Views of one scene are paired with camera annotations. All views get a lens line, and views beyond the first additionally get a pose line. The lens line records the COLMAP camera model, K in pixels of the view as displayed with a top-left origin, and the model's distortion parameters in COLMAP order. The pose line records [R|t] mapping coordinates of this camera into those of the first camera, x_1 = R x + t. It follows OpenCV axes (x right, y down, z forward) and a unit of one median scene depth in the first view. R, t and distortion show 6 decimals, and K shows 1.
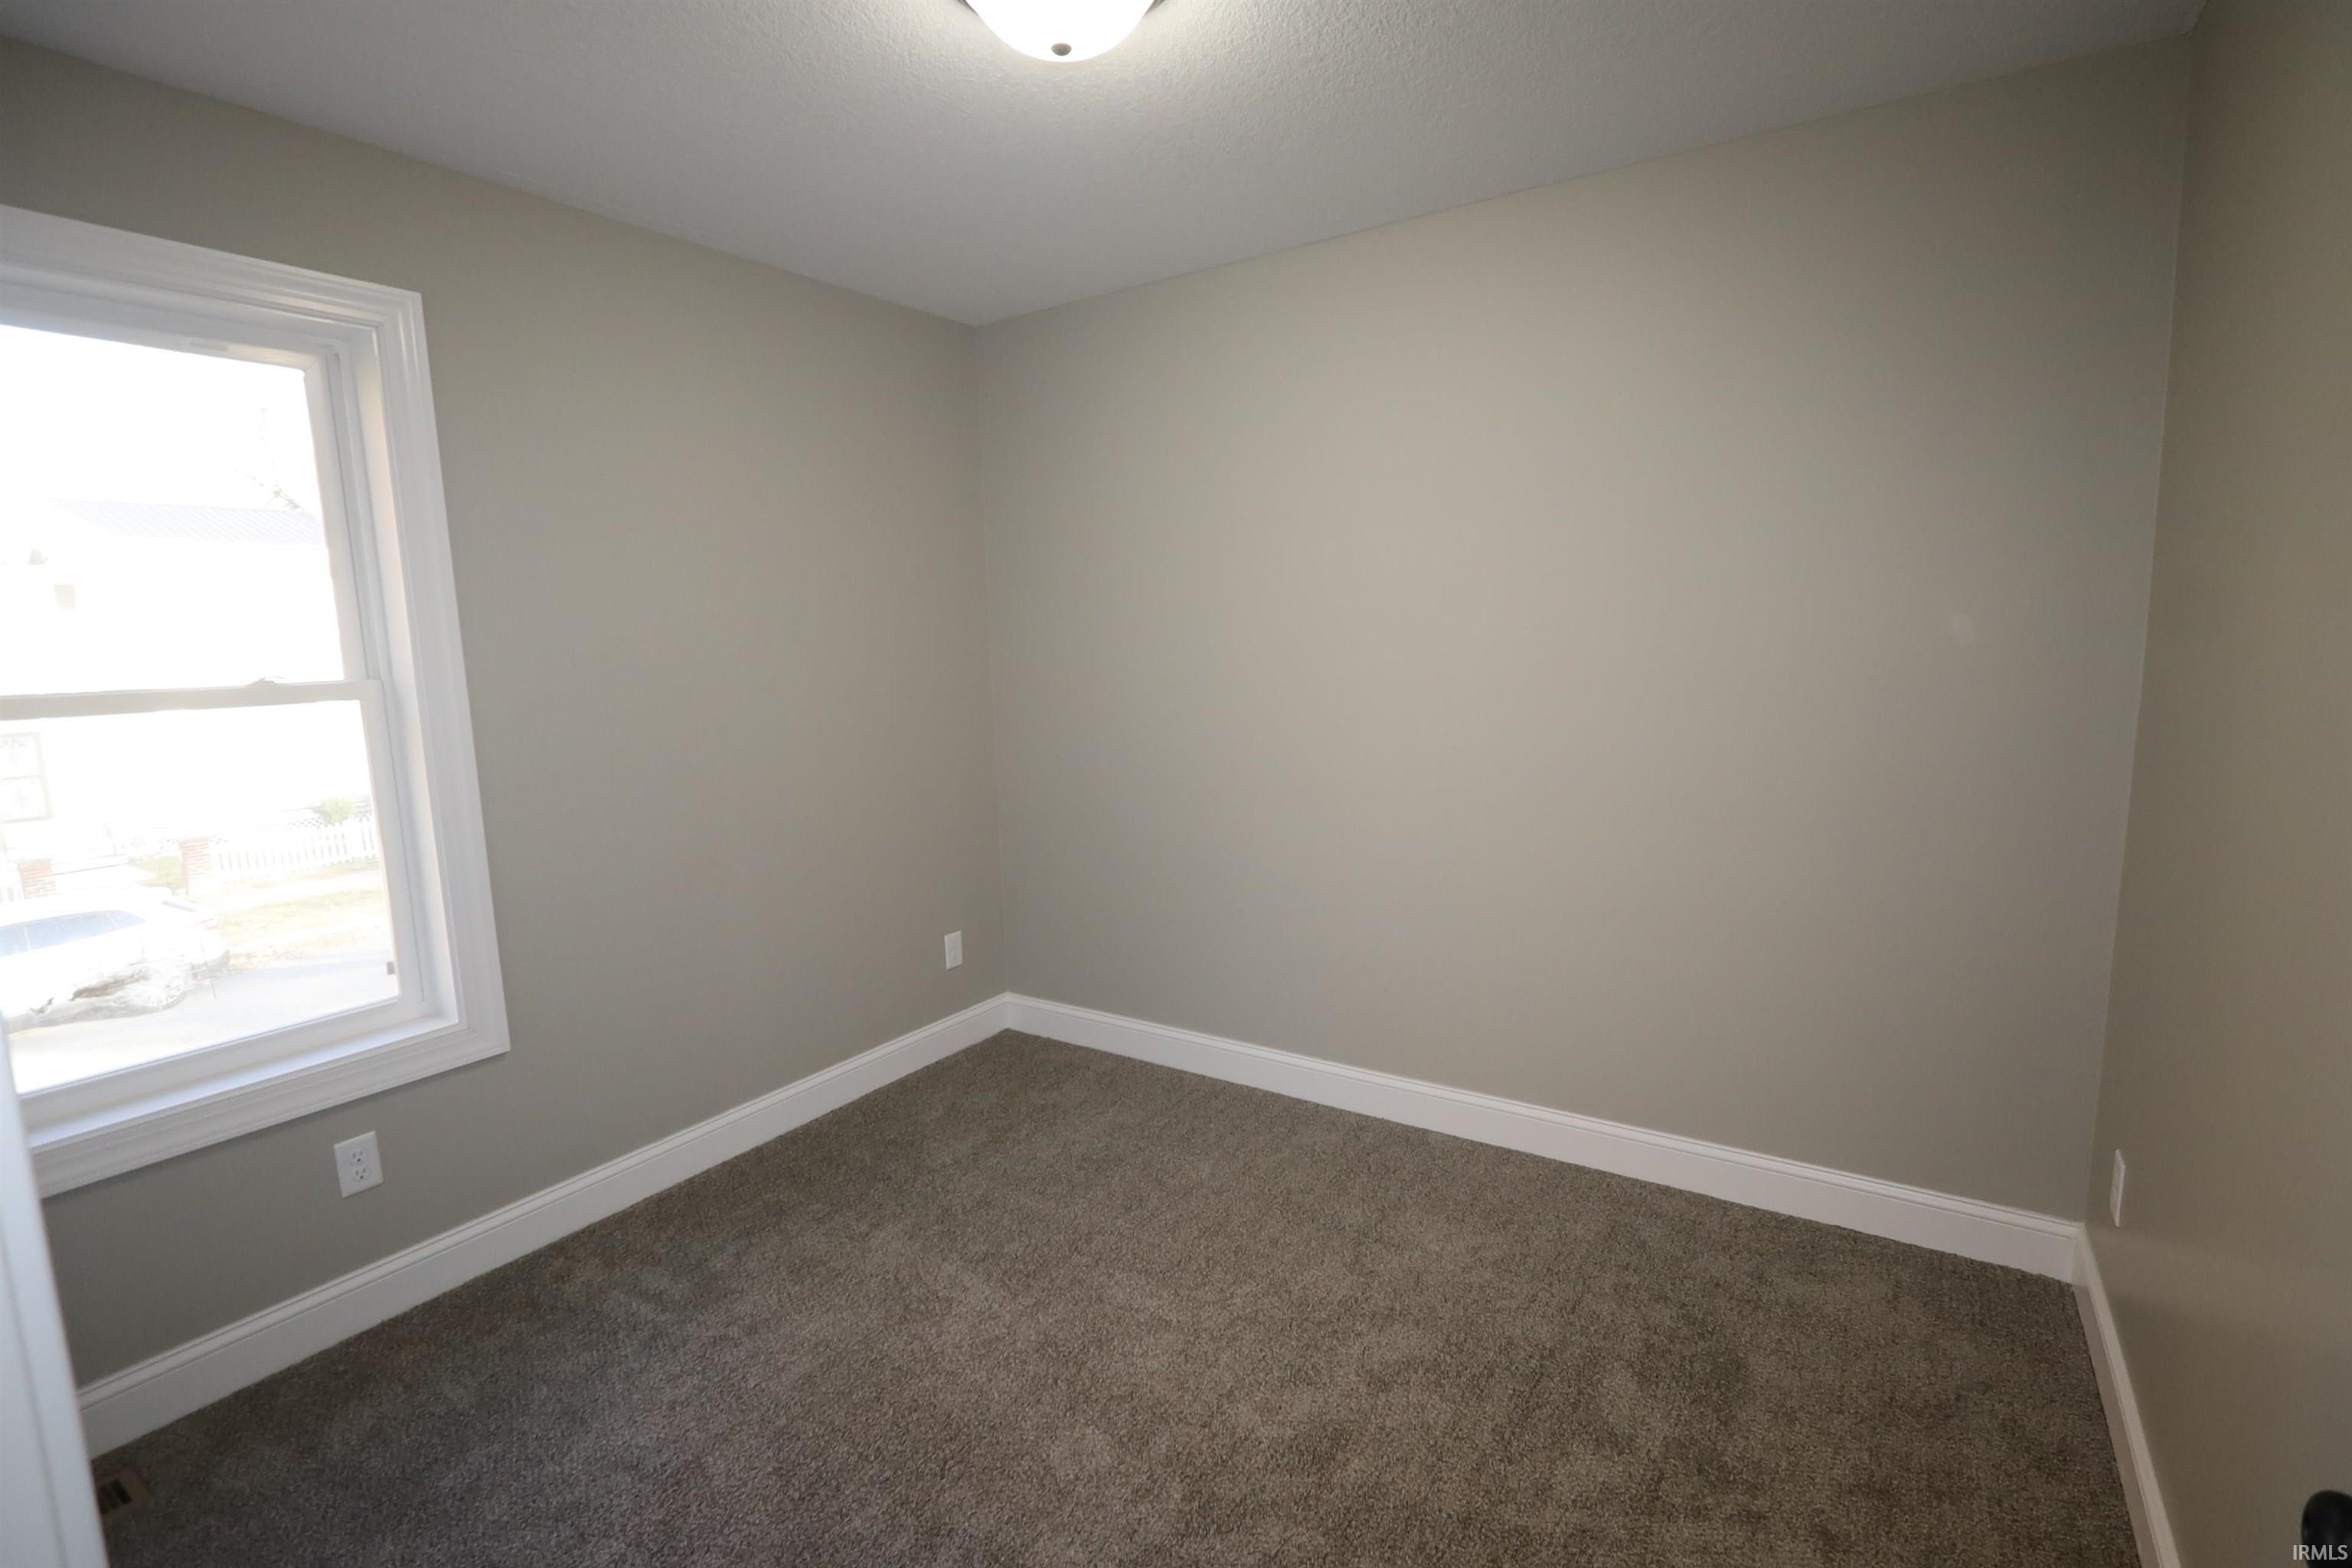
lens RADIAL K [[1082.5, 0, 1117.8], [0, 1082.5, 783.8], [0, 0, 1]] dist [0.000025, 0.000220]
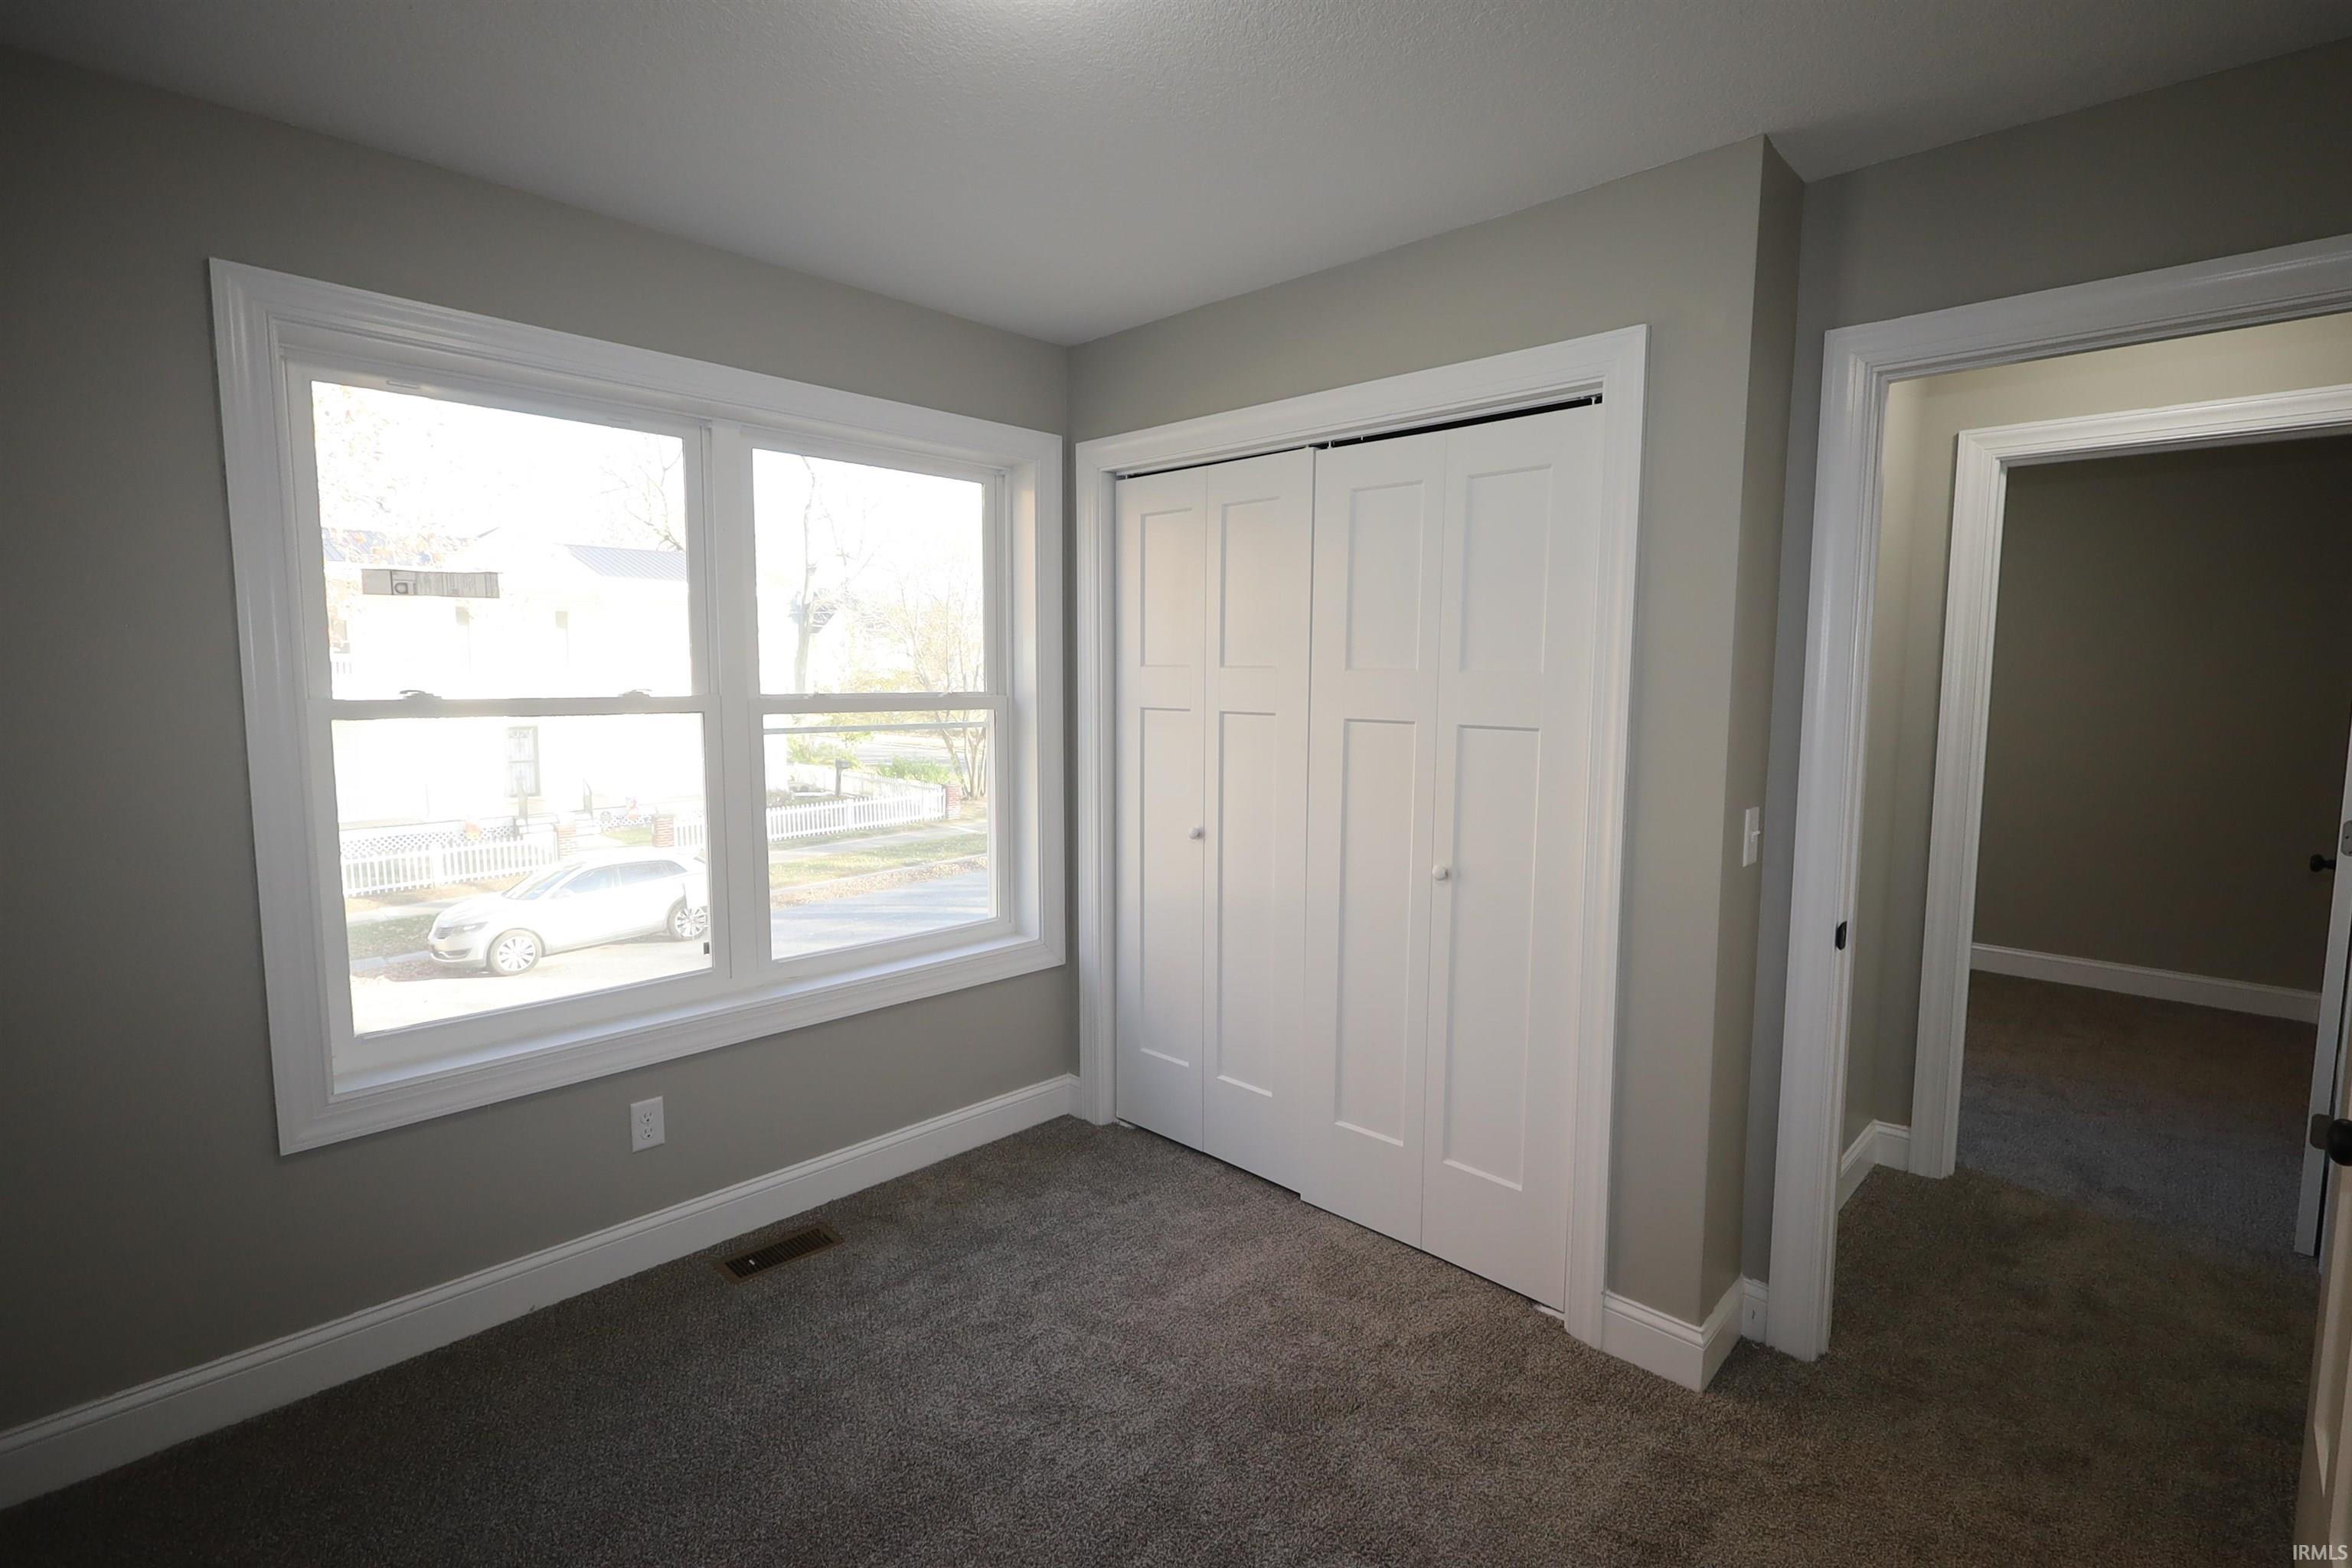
lens RADIAL K [[1137.6, 0, 1115.6], [0, 1137.6, 785.5], [0, 0, 1]] dist [-0.044202, -0.000125]
pose [[0.991987, 0.048420, -0.116691, -0.112613], [-0.053655, 0.997670, -0.042144, 0.026052], [0.114379, 0.048068, 0.992274, -0.141890]]
